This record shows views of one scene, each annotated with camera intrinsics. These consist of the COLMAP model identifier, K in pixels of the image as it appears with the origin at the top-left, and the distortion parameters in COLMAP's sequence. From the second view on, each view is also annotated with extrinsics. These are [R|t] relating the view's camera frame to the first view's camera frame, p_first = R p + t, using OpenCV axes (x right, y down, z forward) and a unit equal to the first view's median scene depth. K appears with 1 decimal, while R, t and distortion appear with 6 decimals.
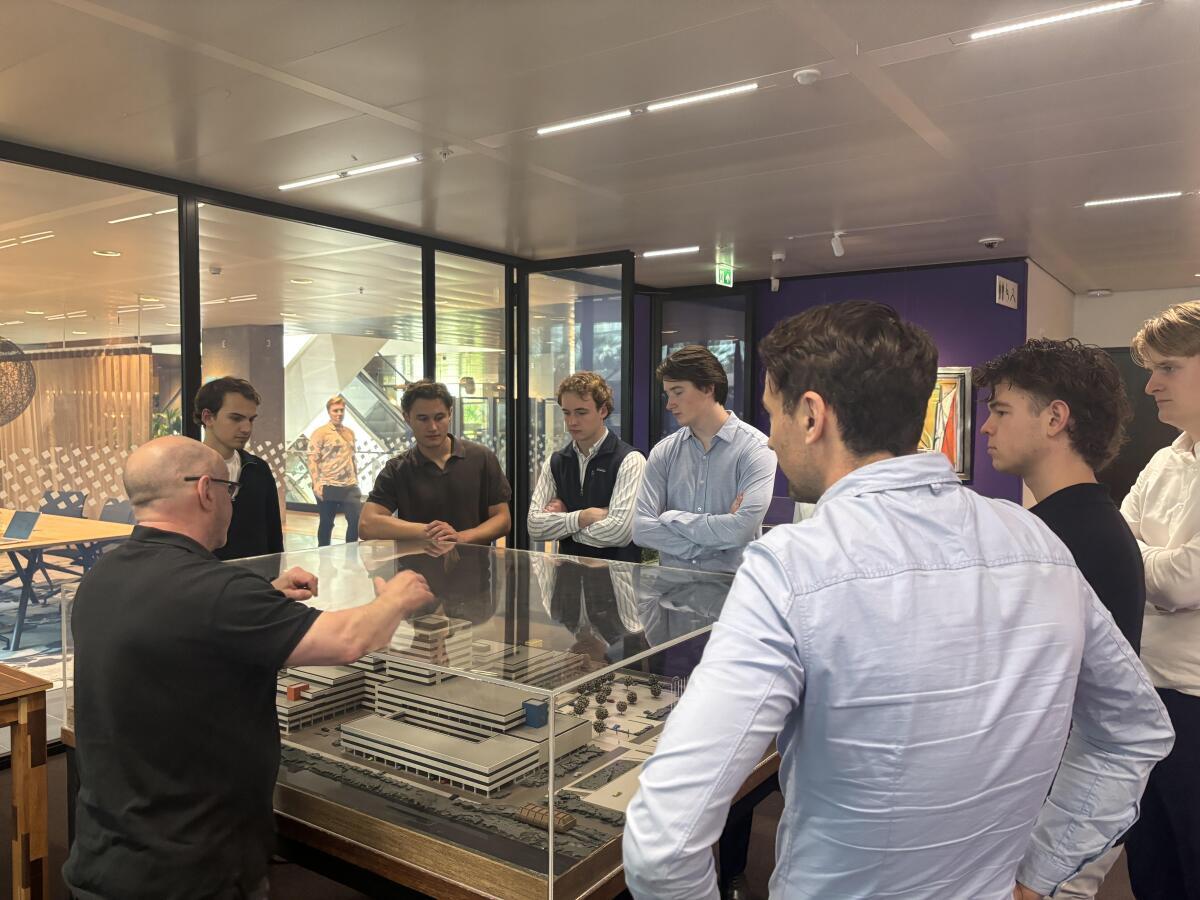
lens RADIAL K [[909.3, 0, 594.7], [0, 909.3, 438.0], [0, 0, 1]] dist [-0.000586, -0.009150]
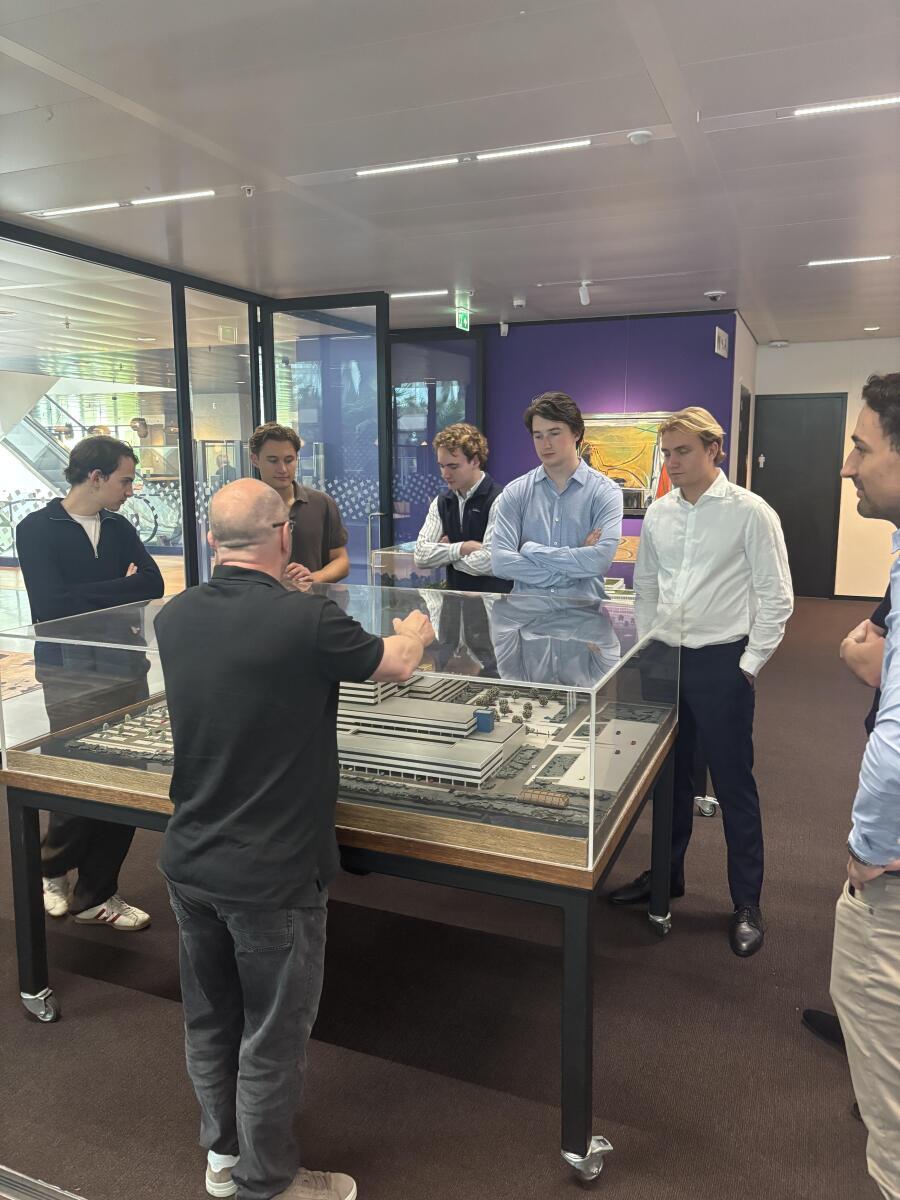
lens RADIAL K [[892.0, 0, 450.0], [0, 892.0, 600.0], [0, 0, 1]] dist [0.011076, -0.001361]
pose [[0.978844, -0.037645, 0.201114, -0.250267], [0.010308, 0.990753, 0.135283, -0.003252], [-0.204348, -0.130347, 0.970181, -0.056133]]
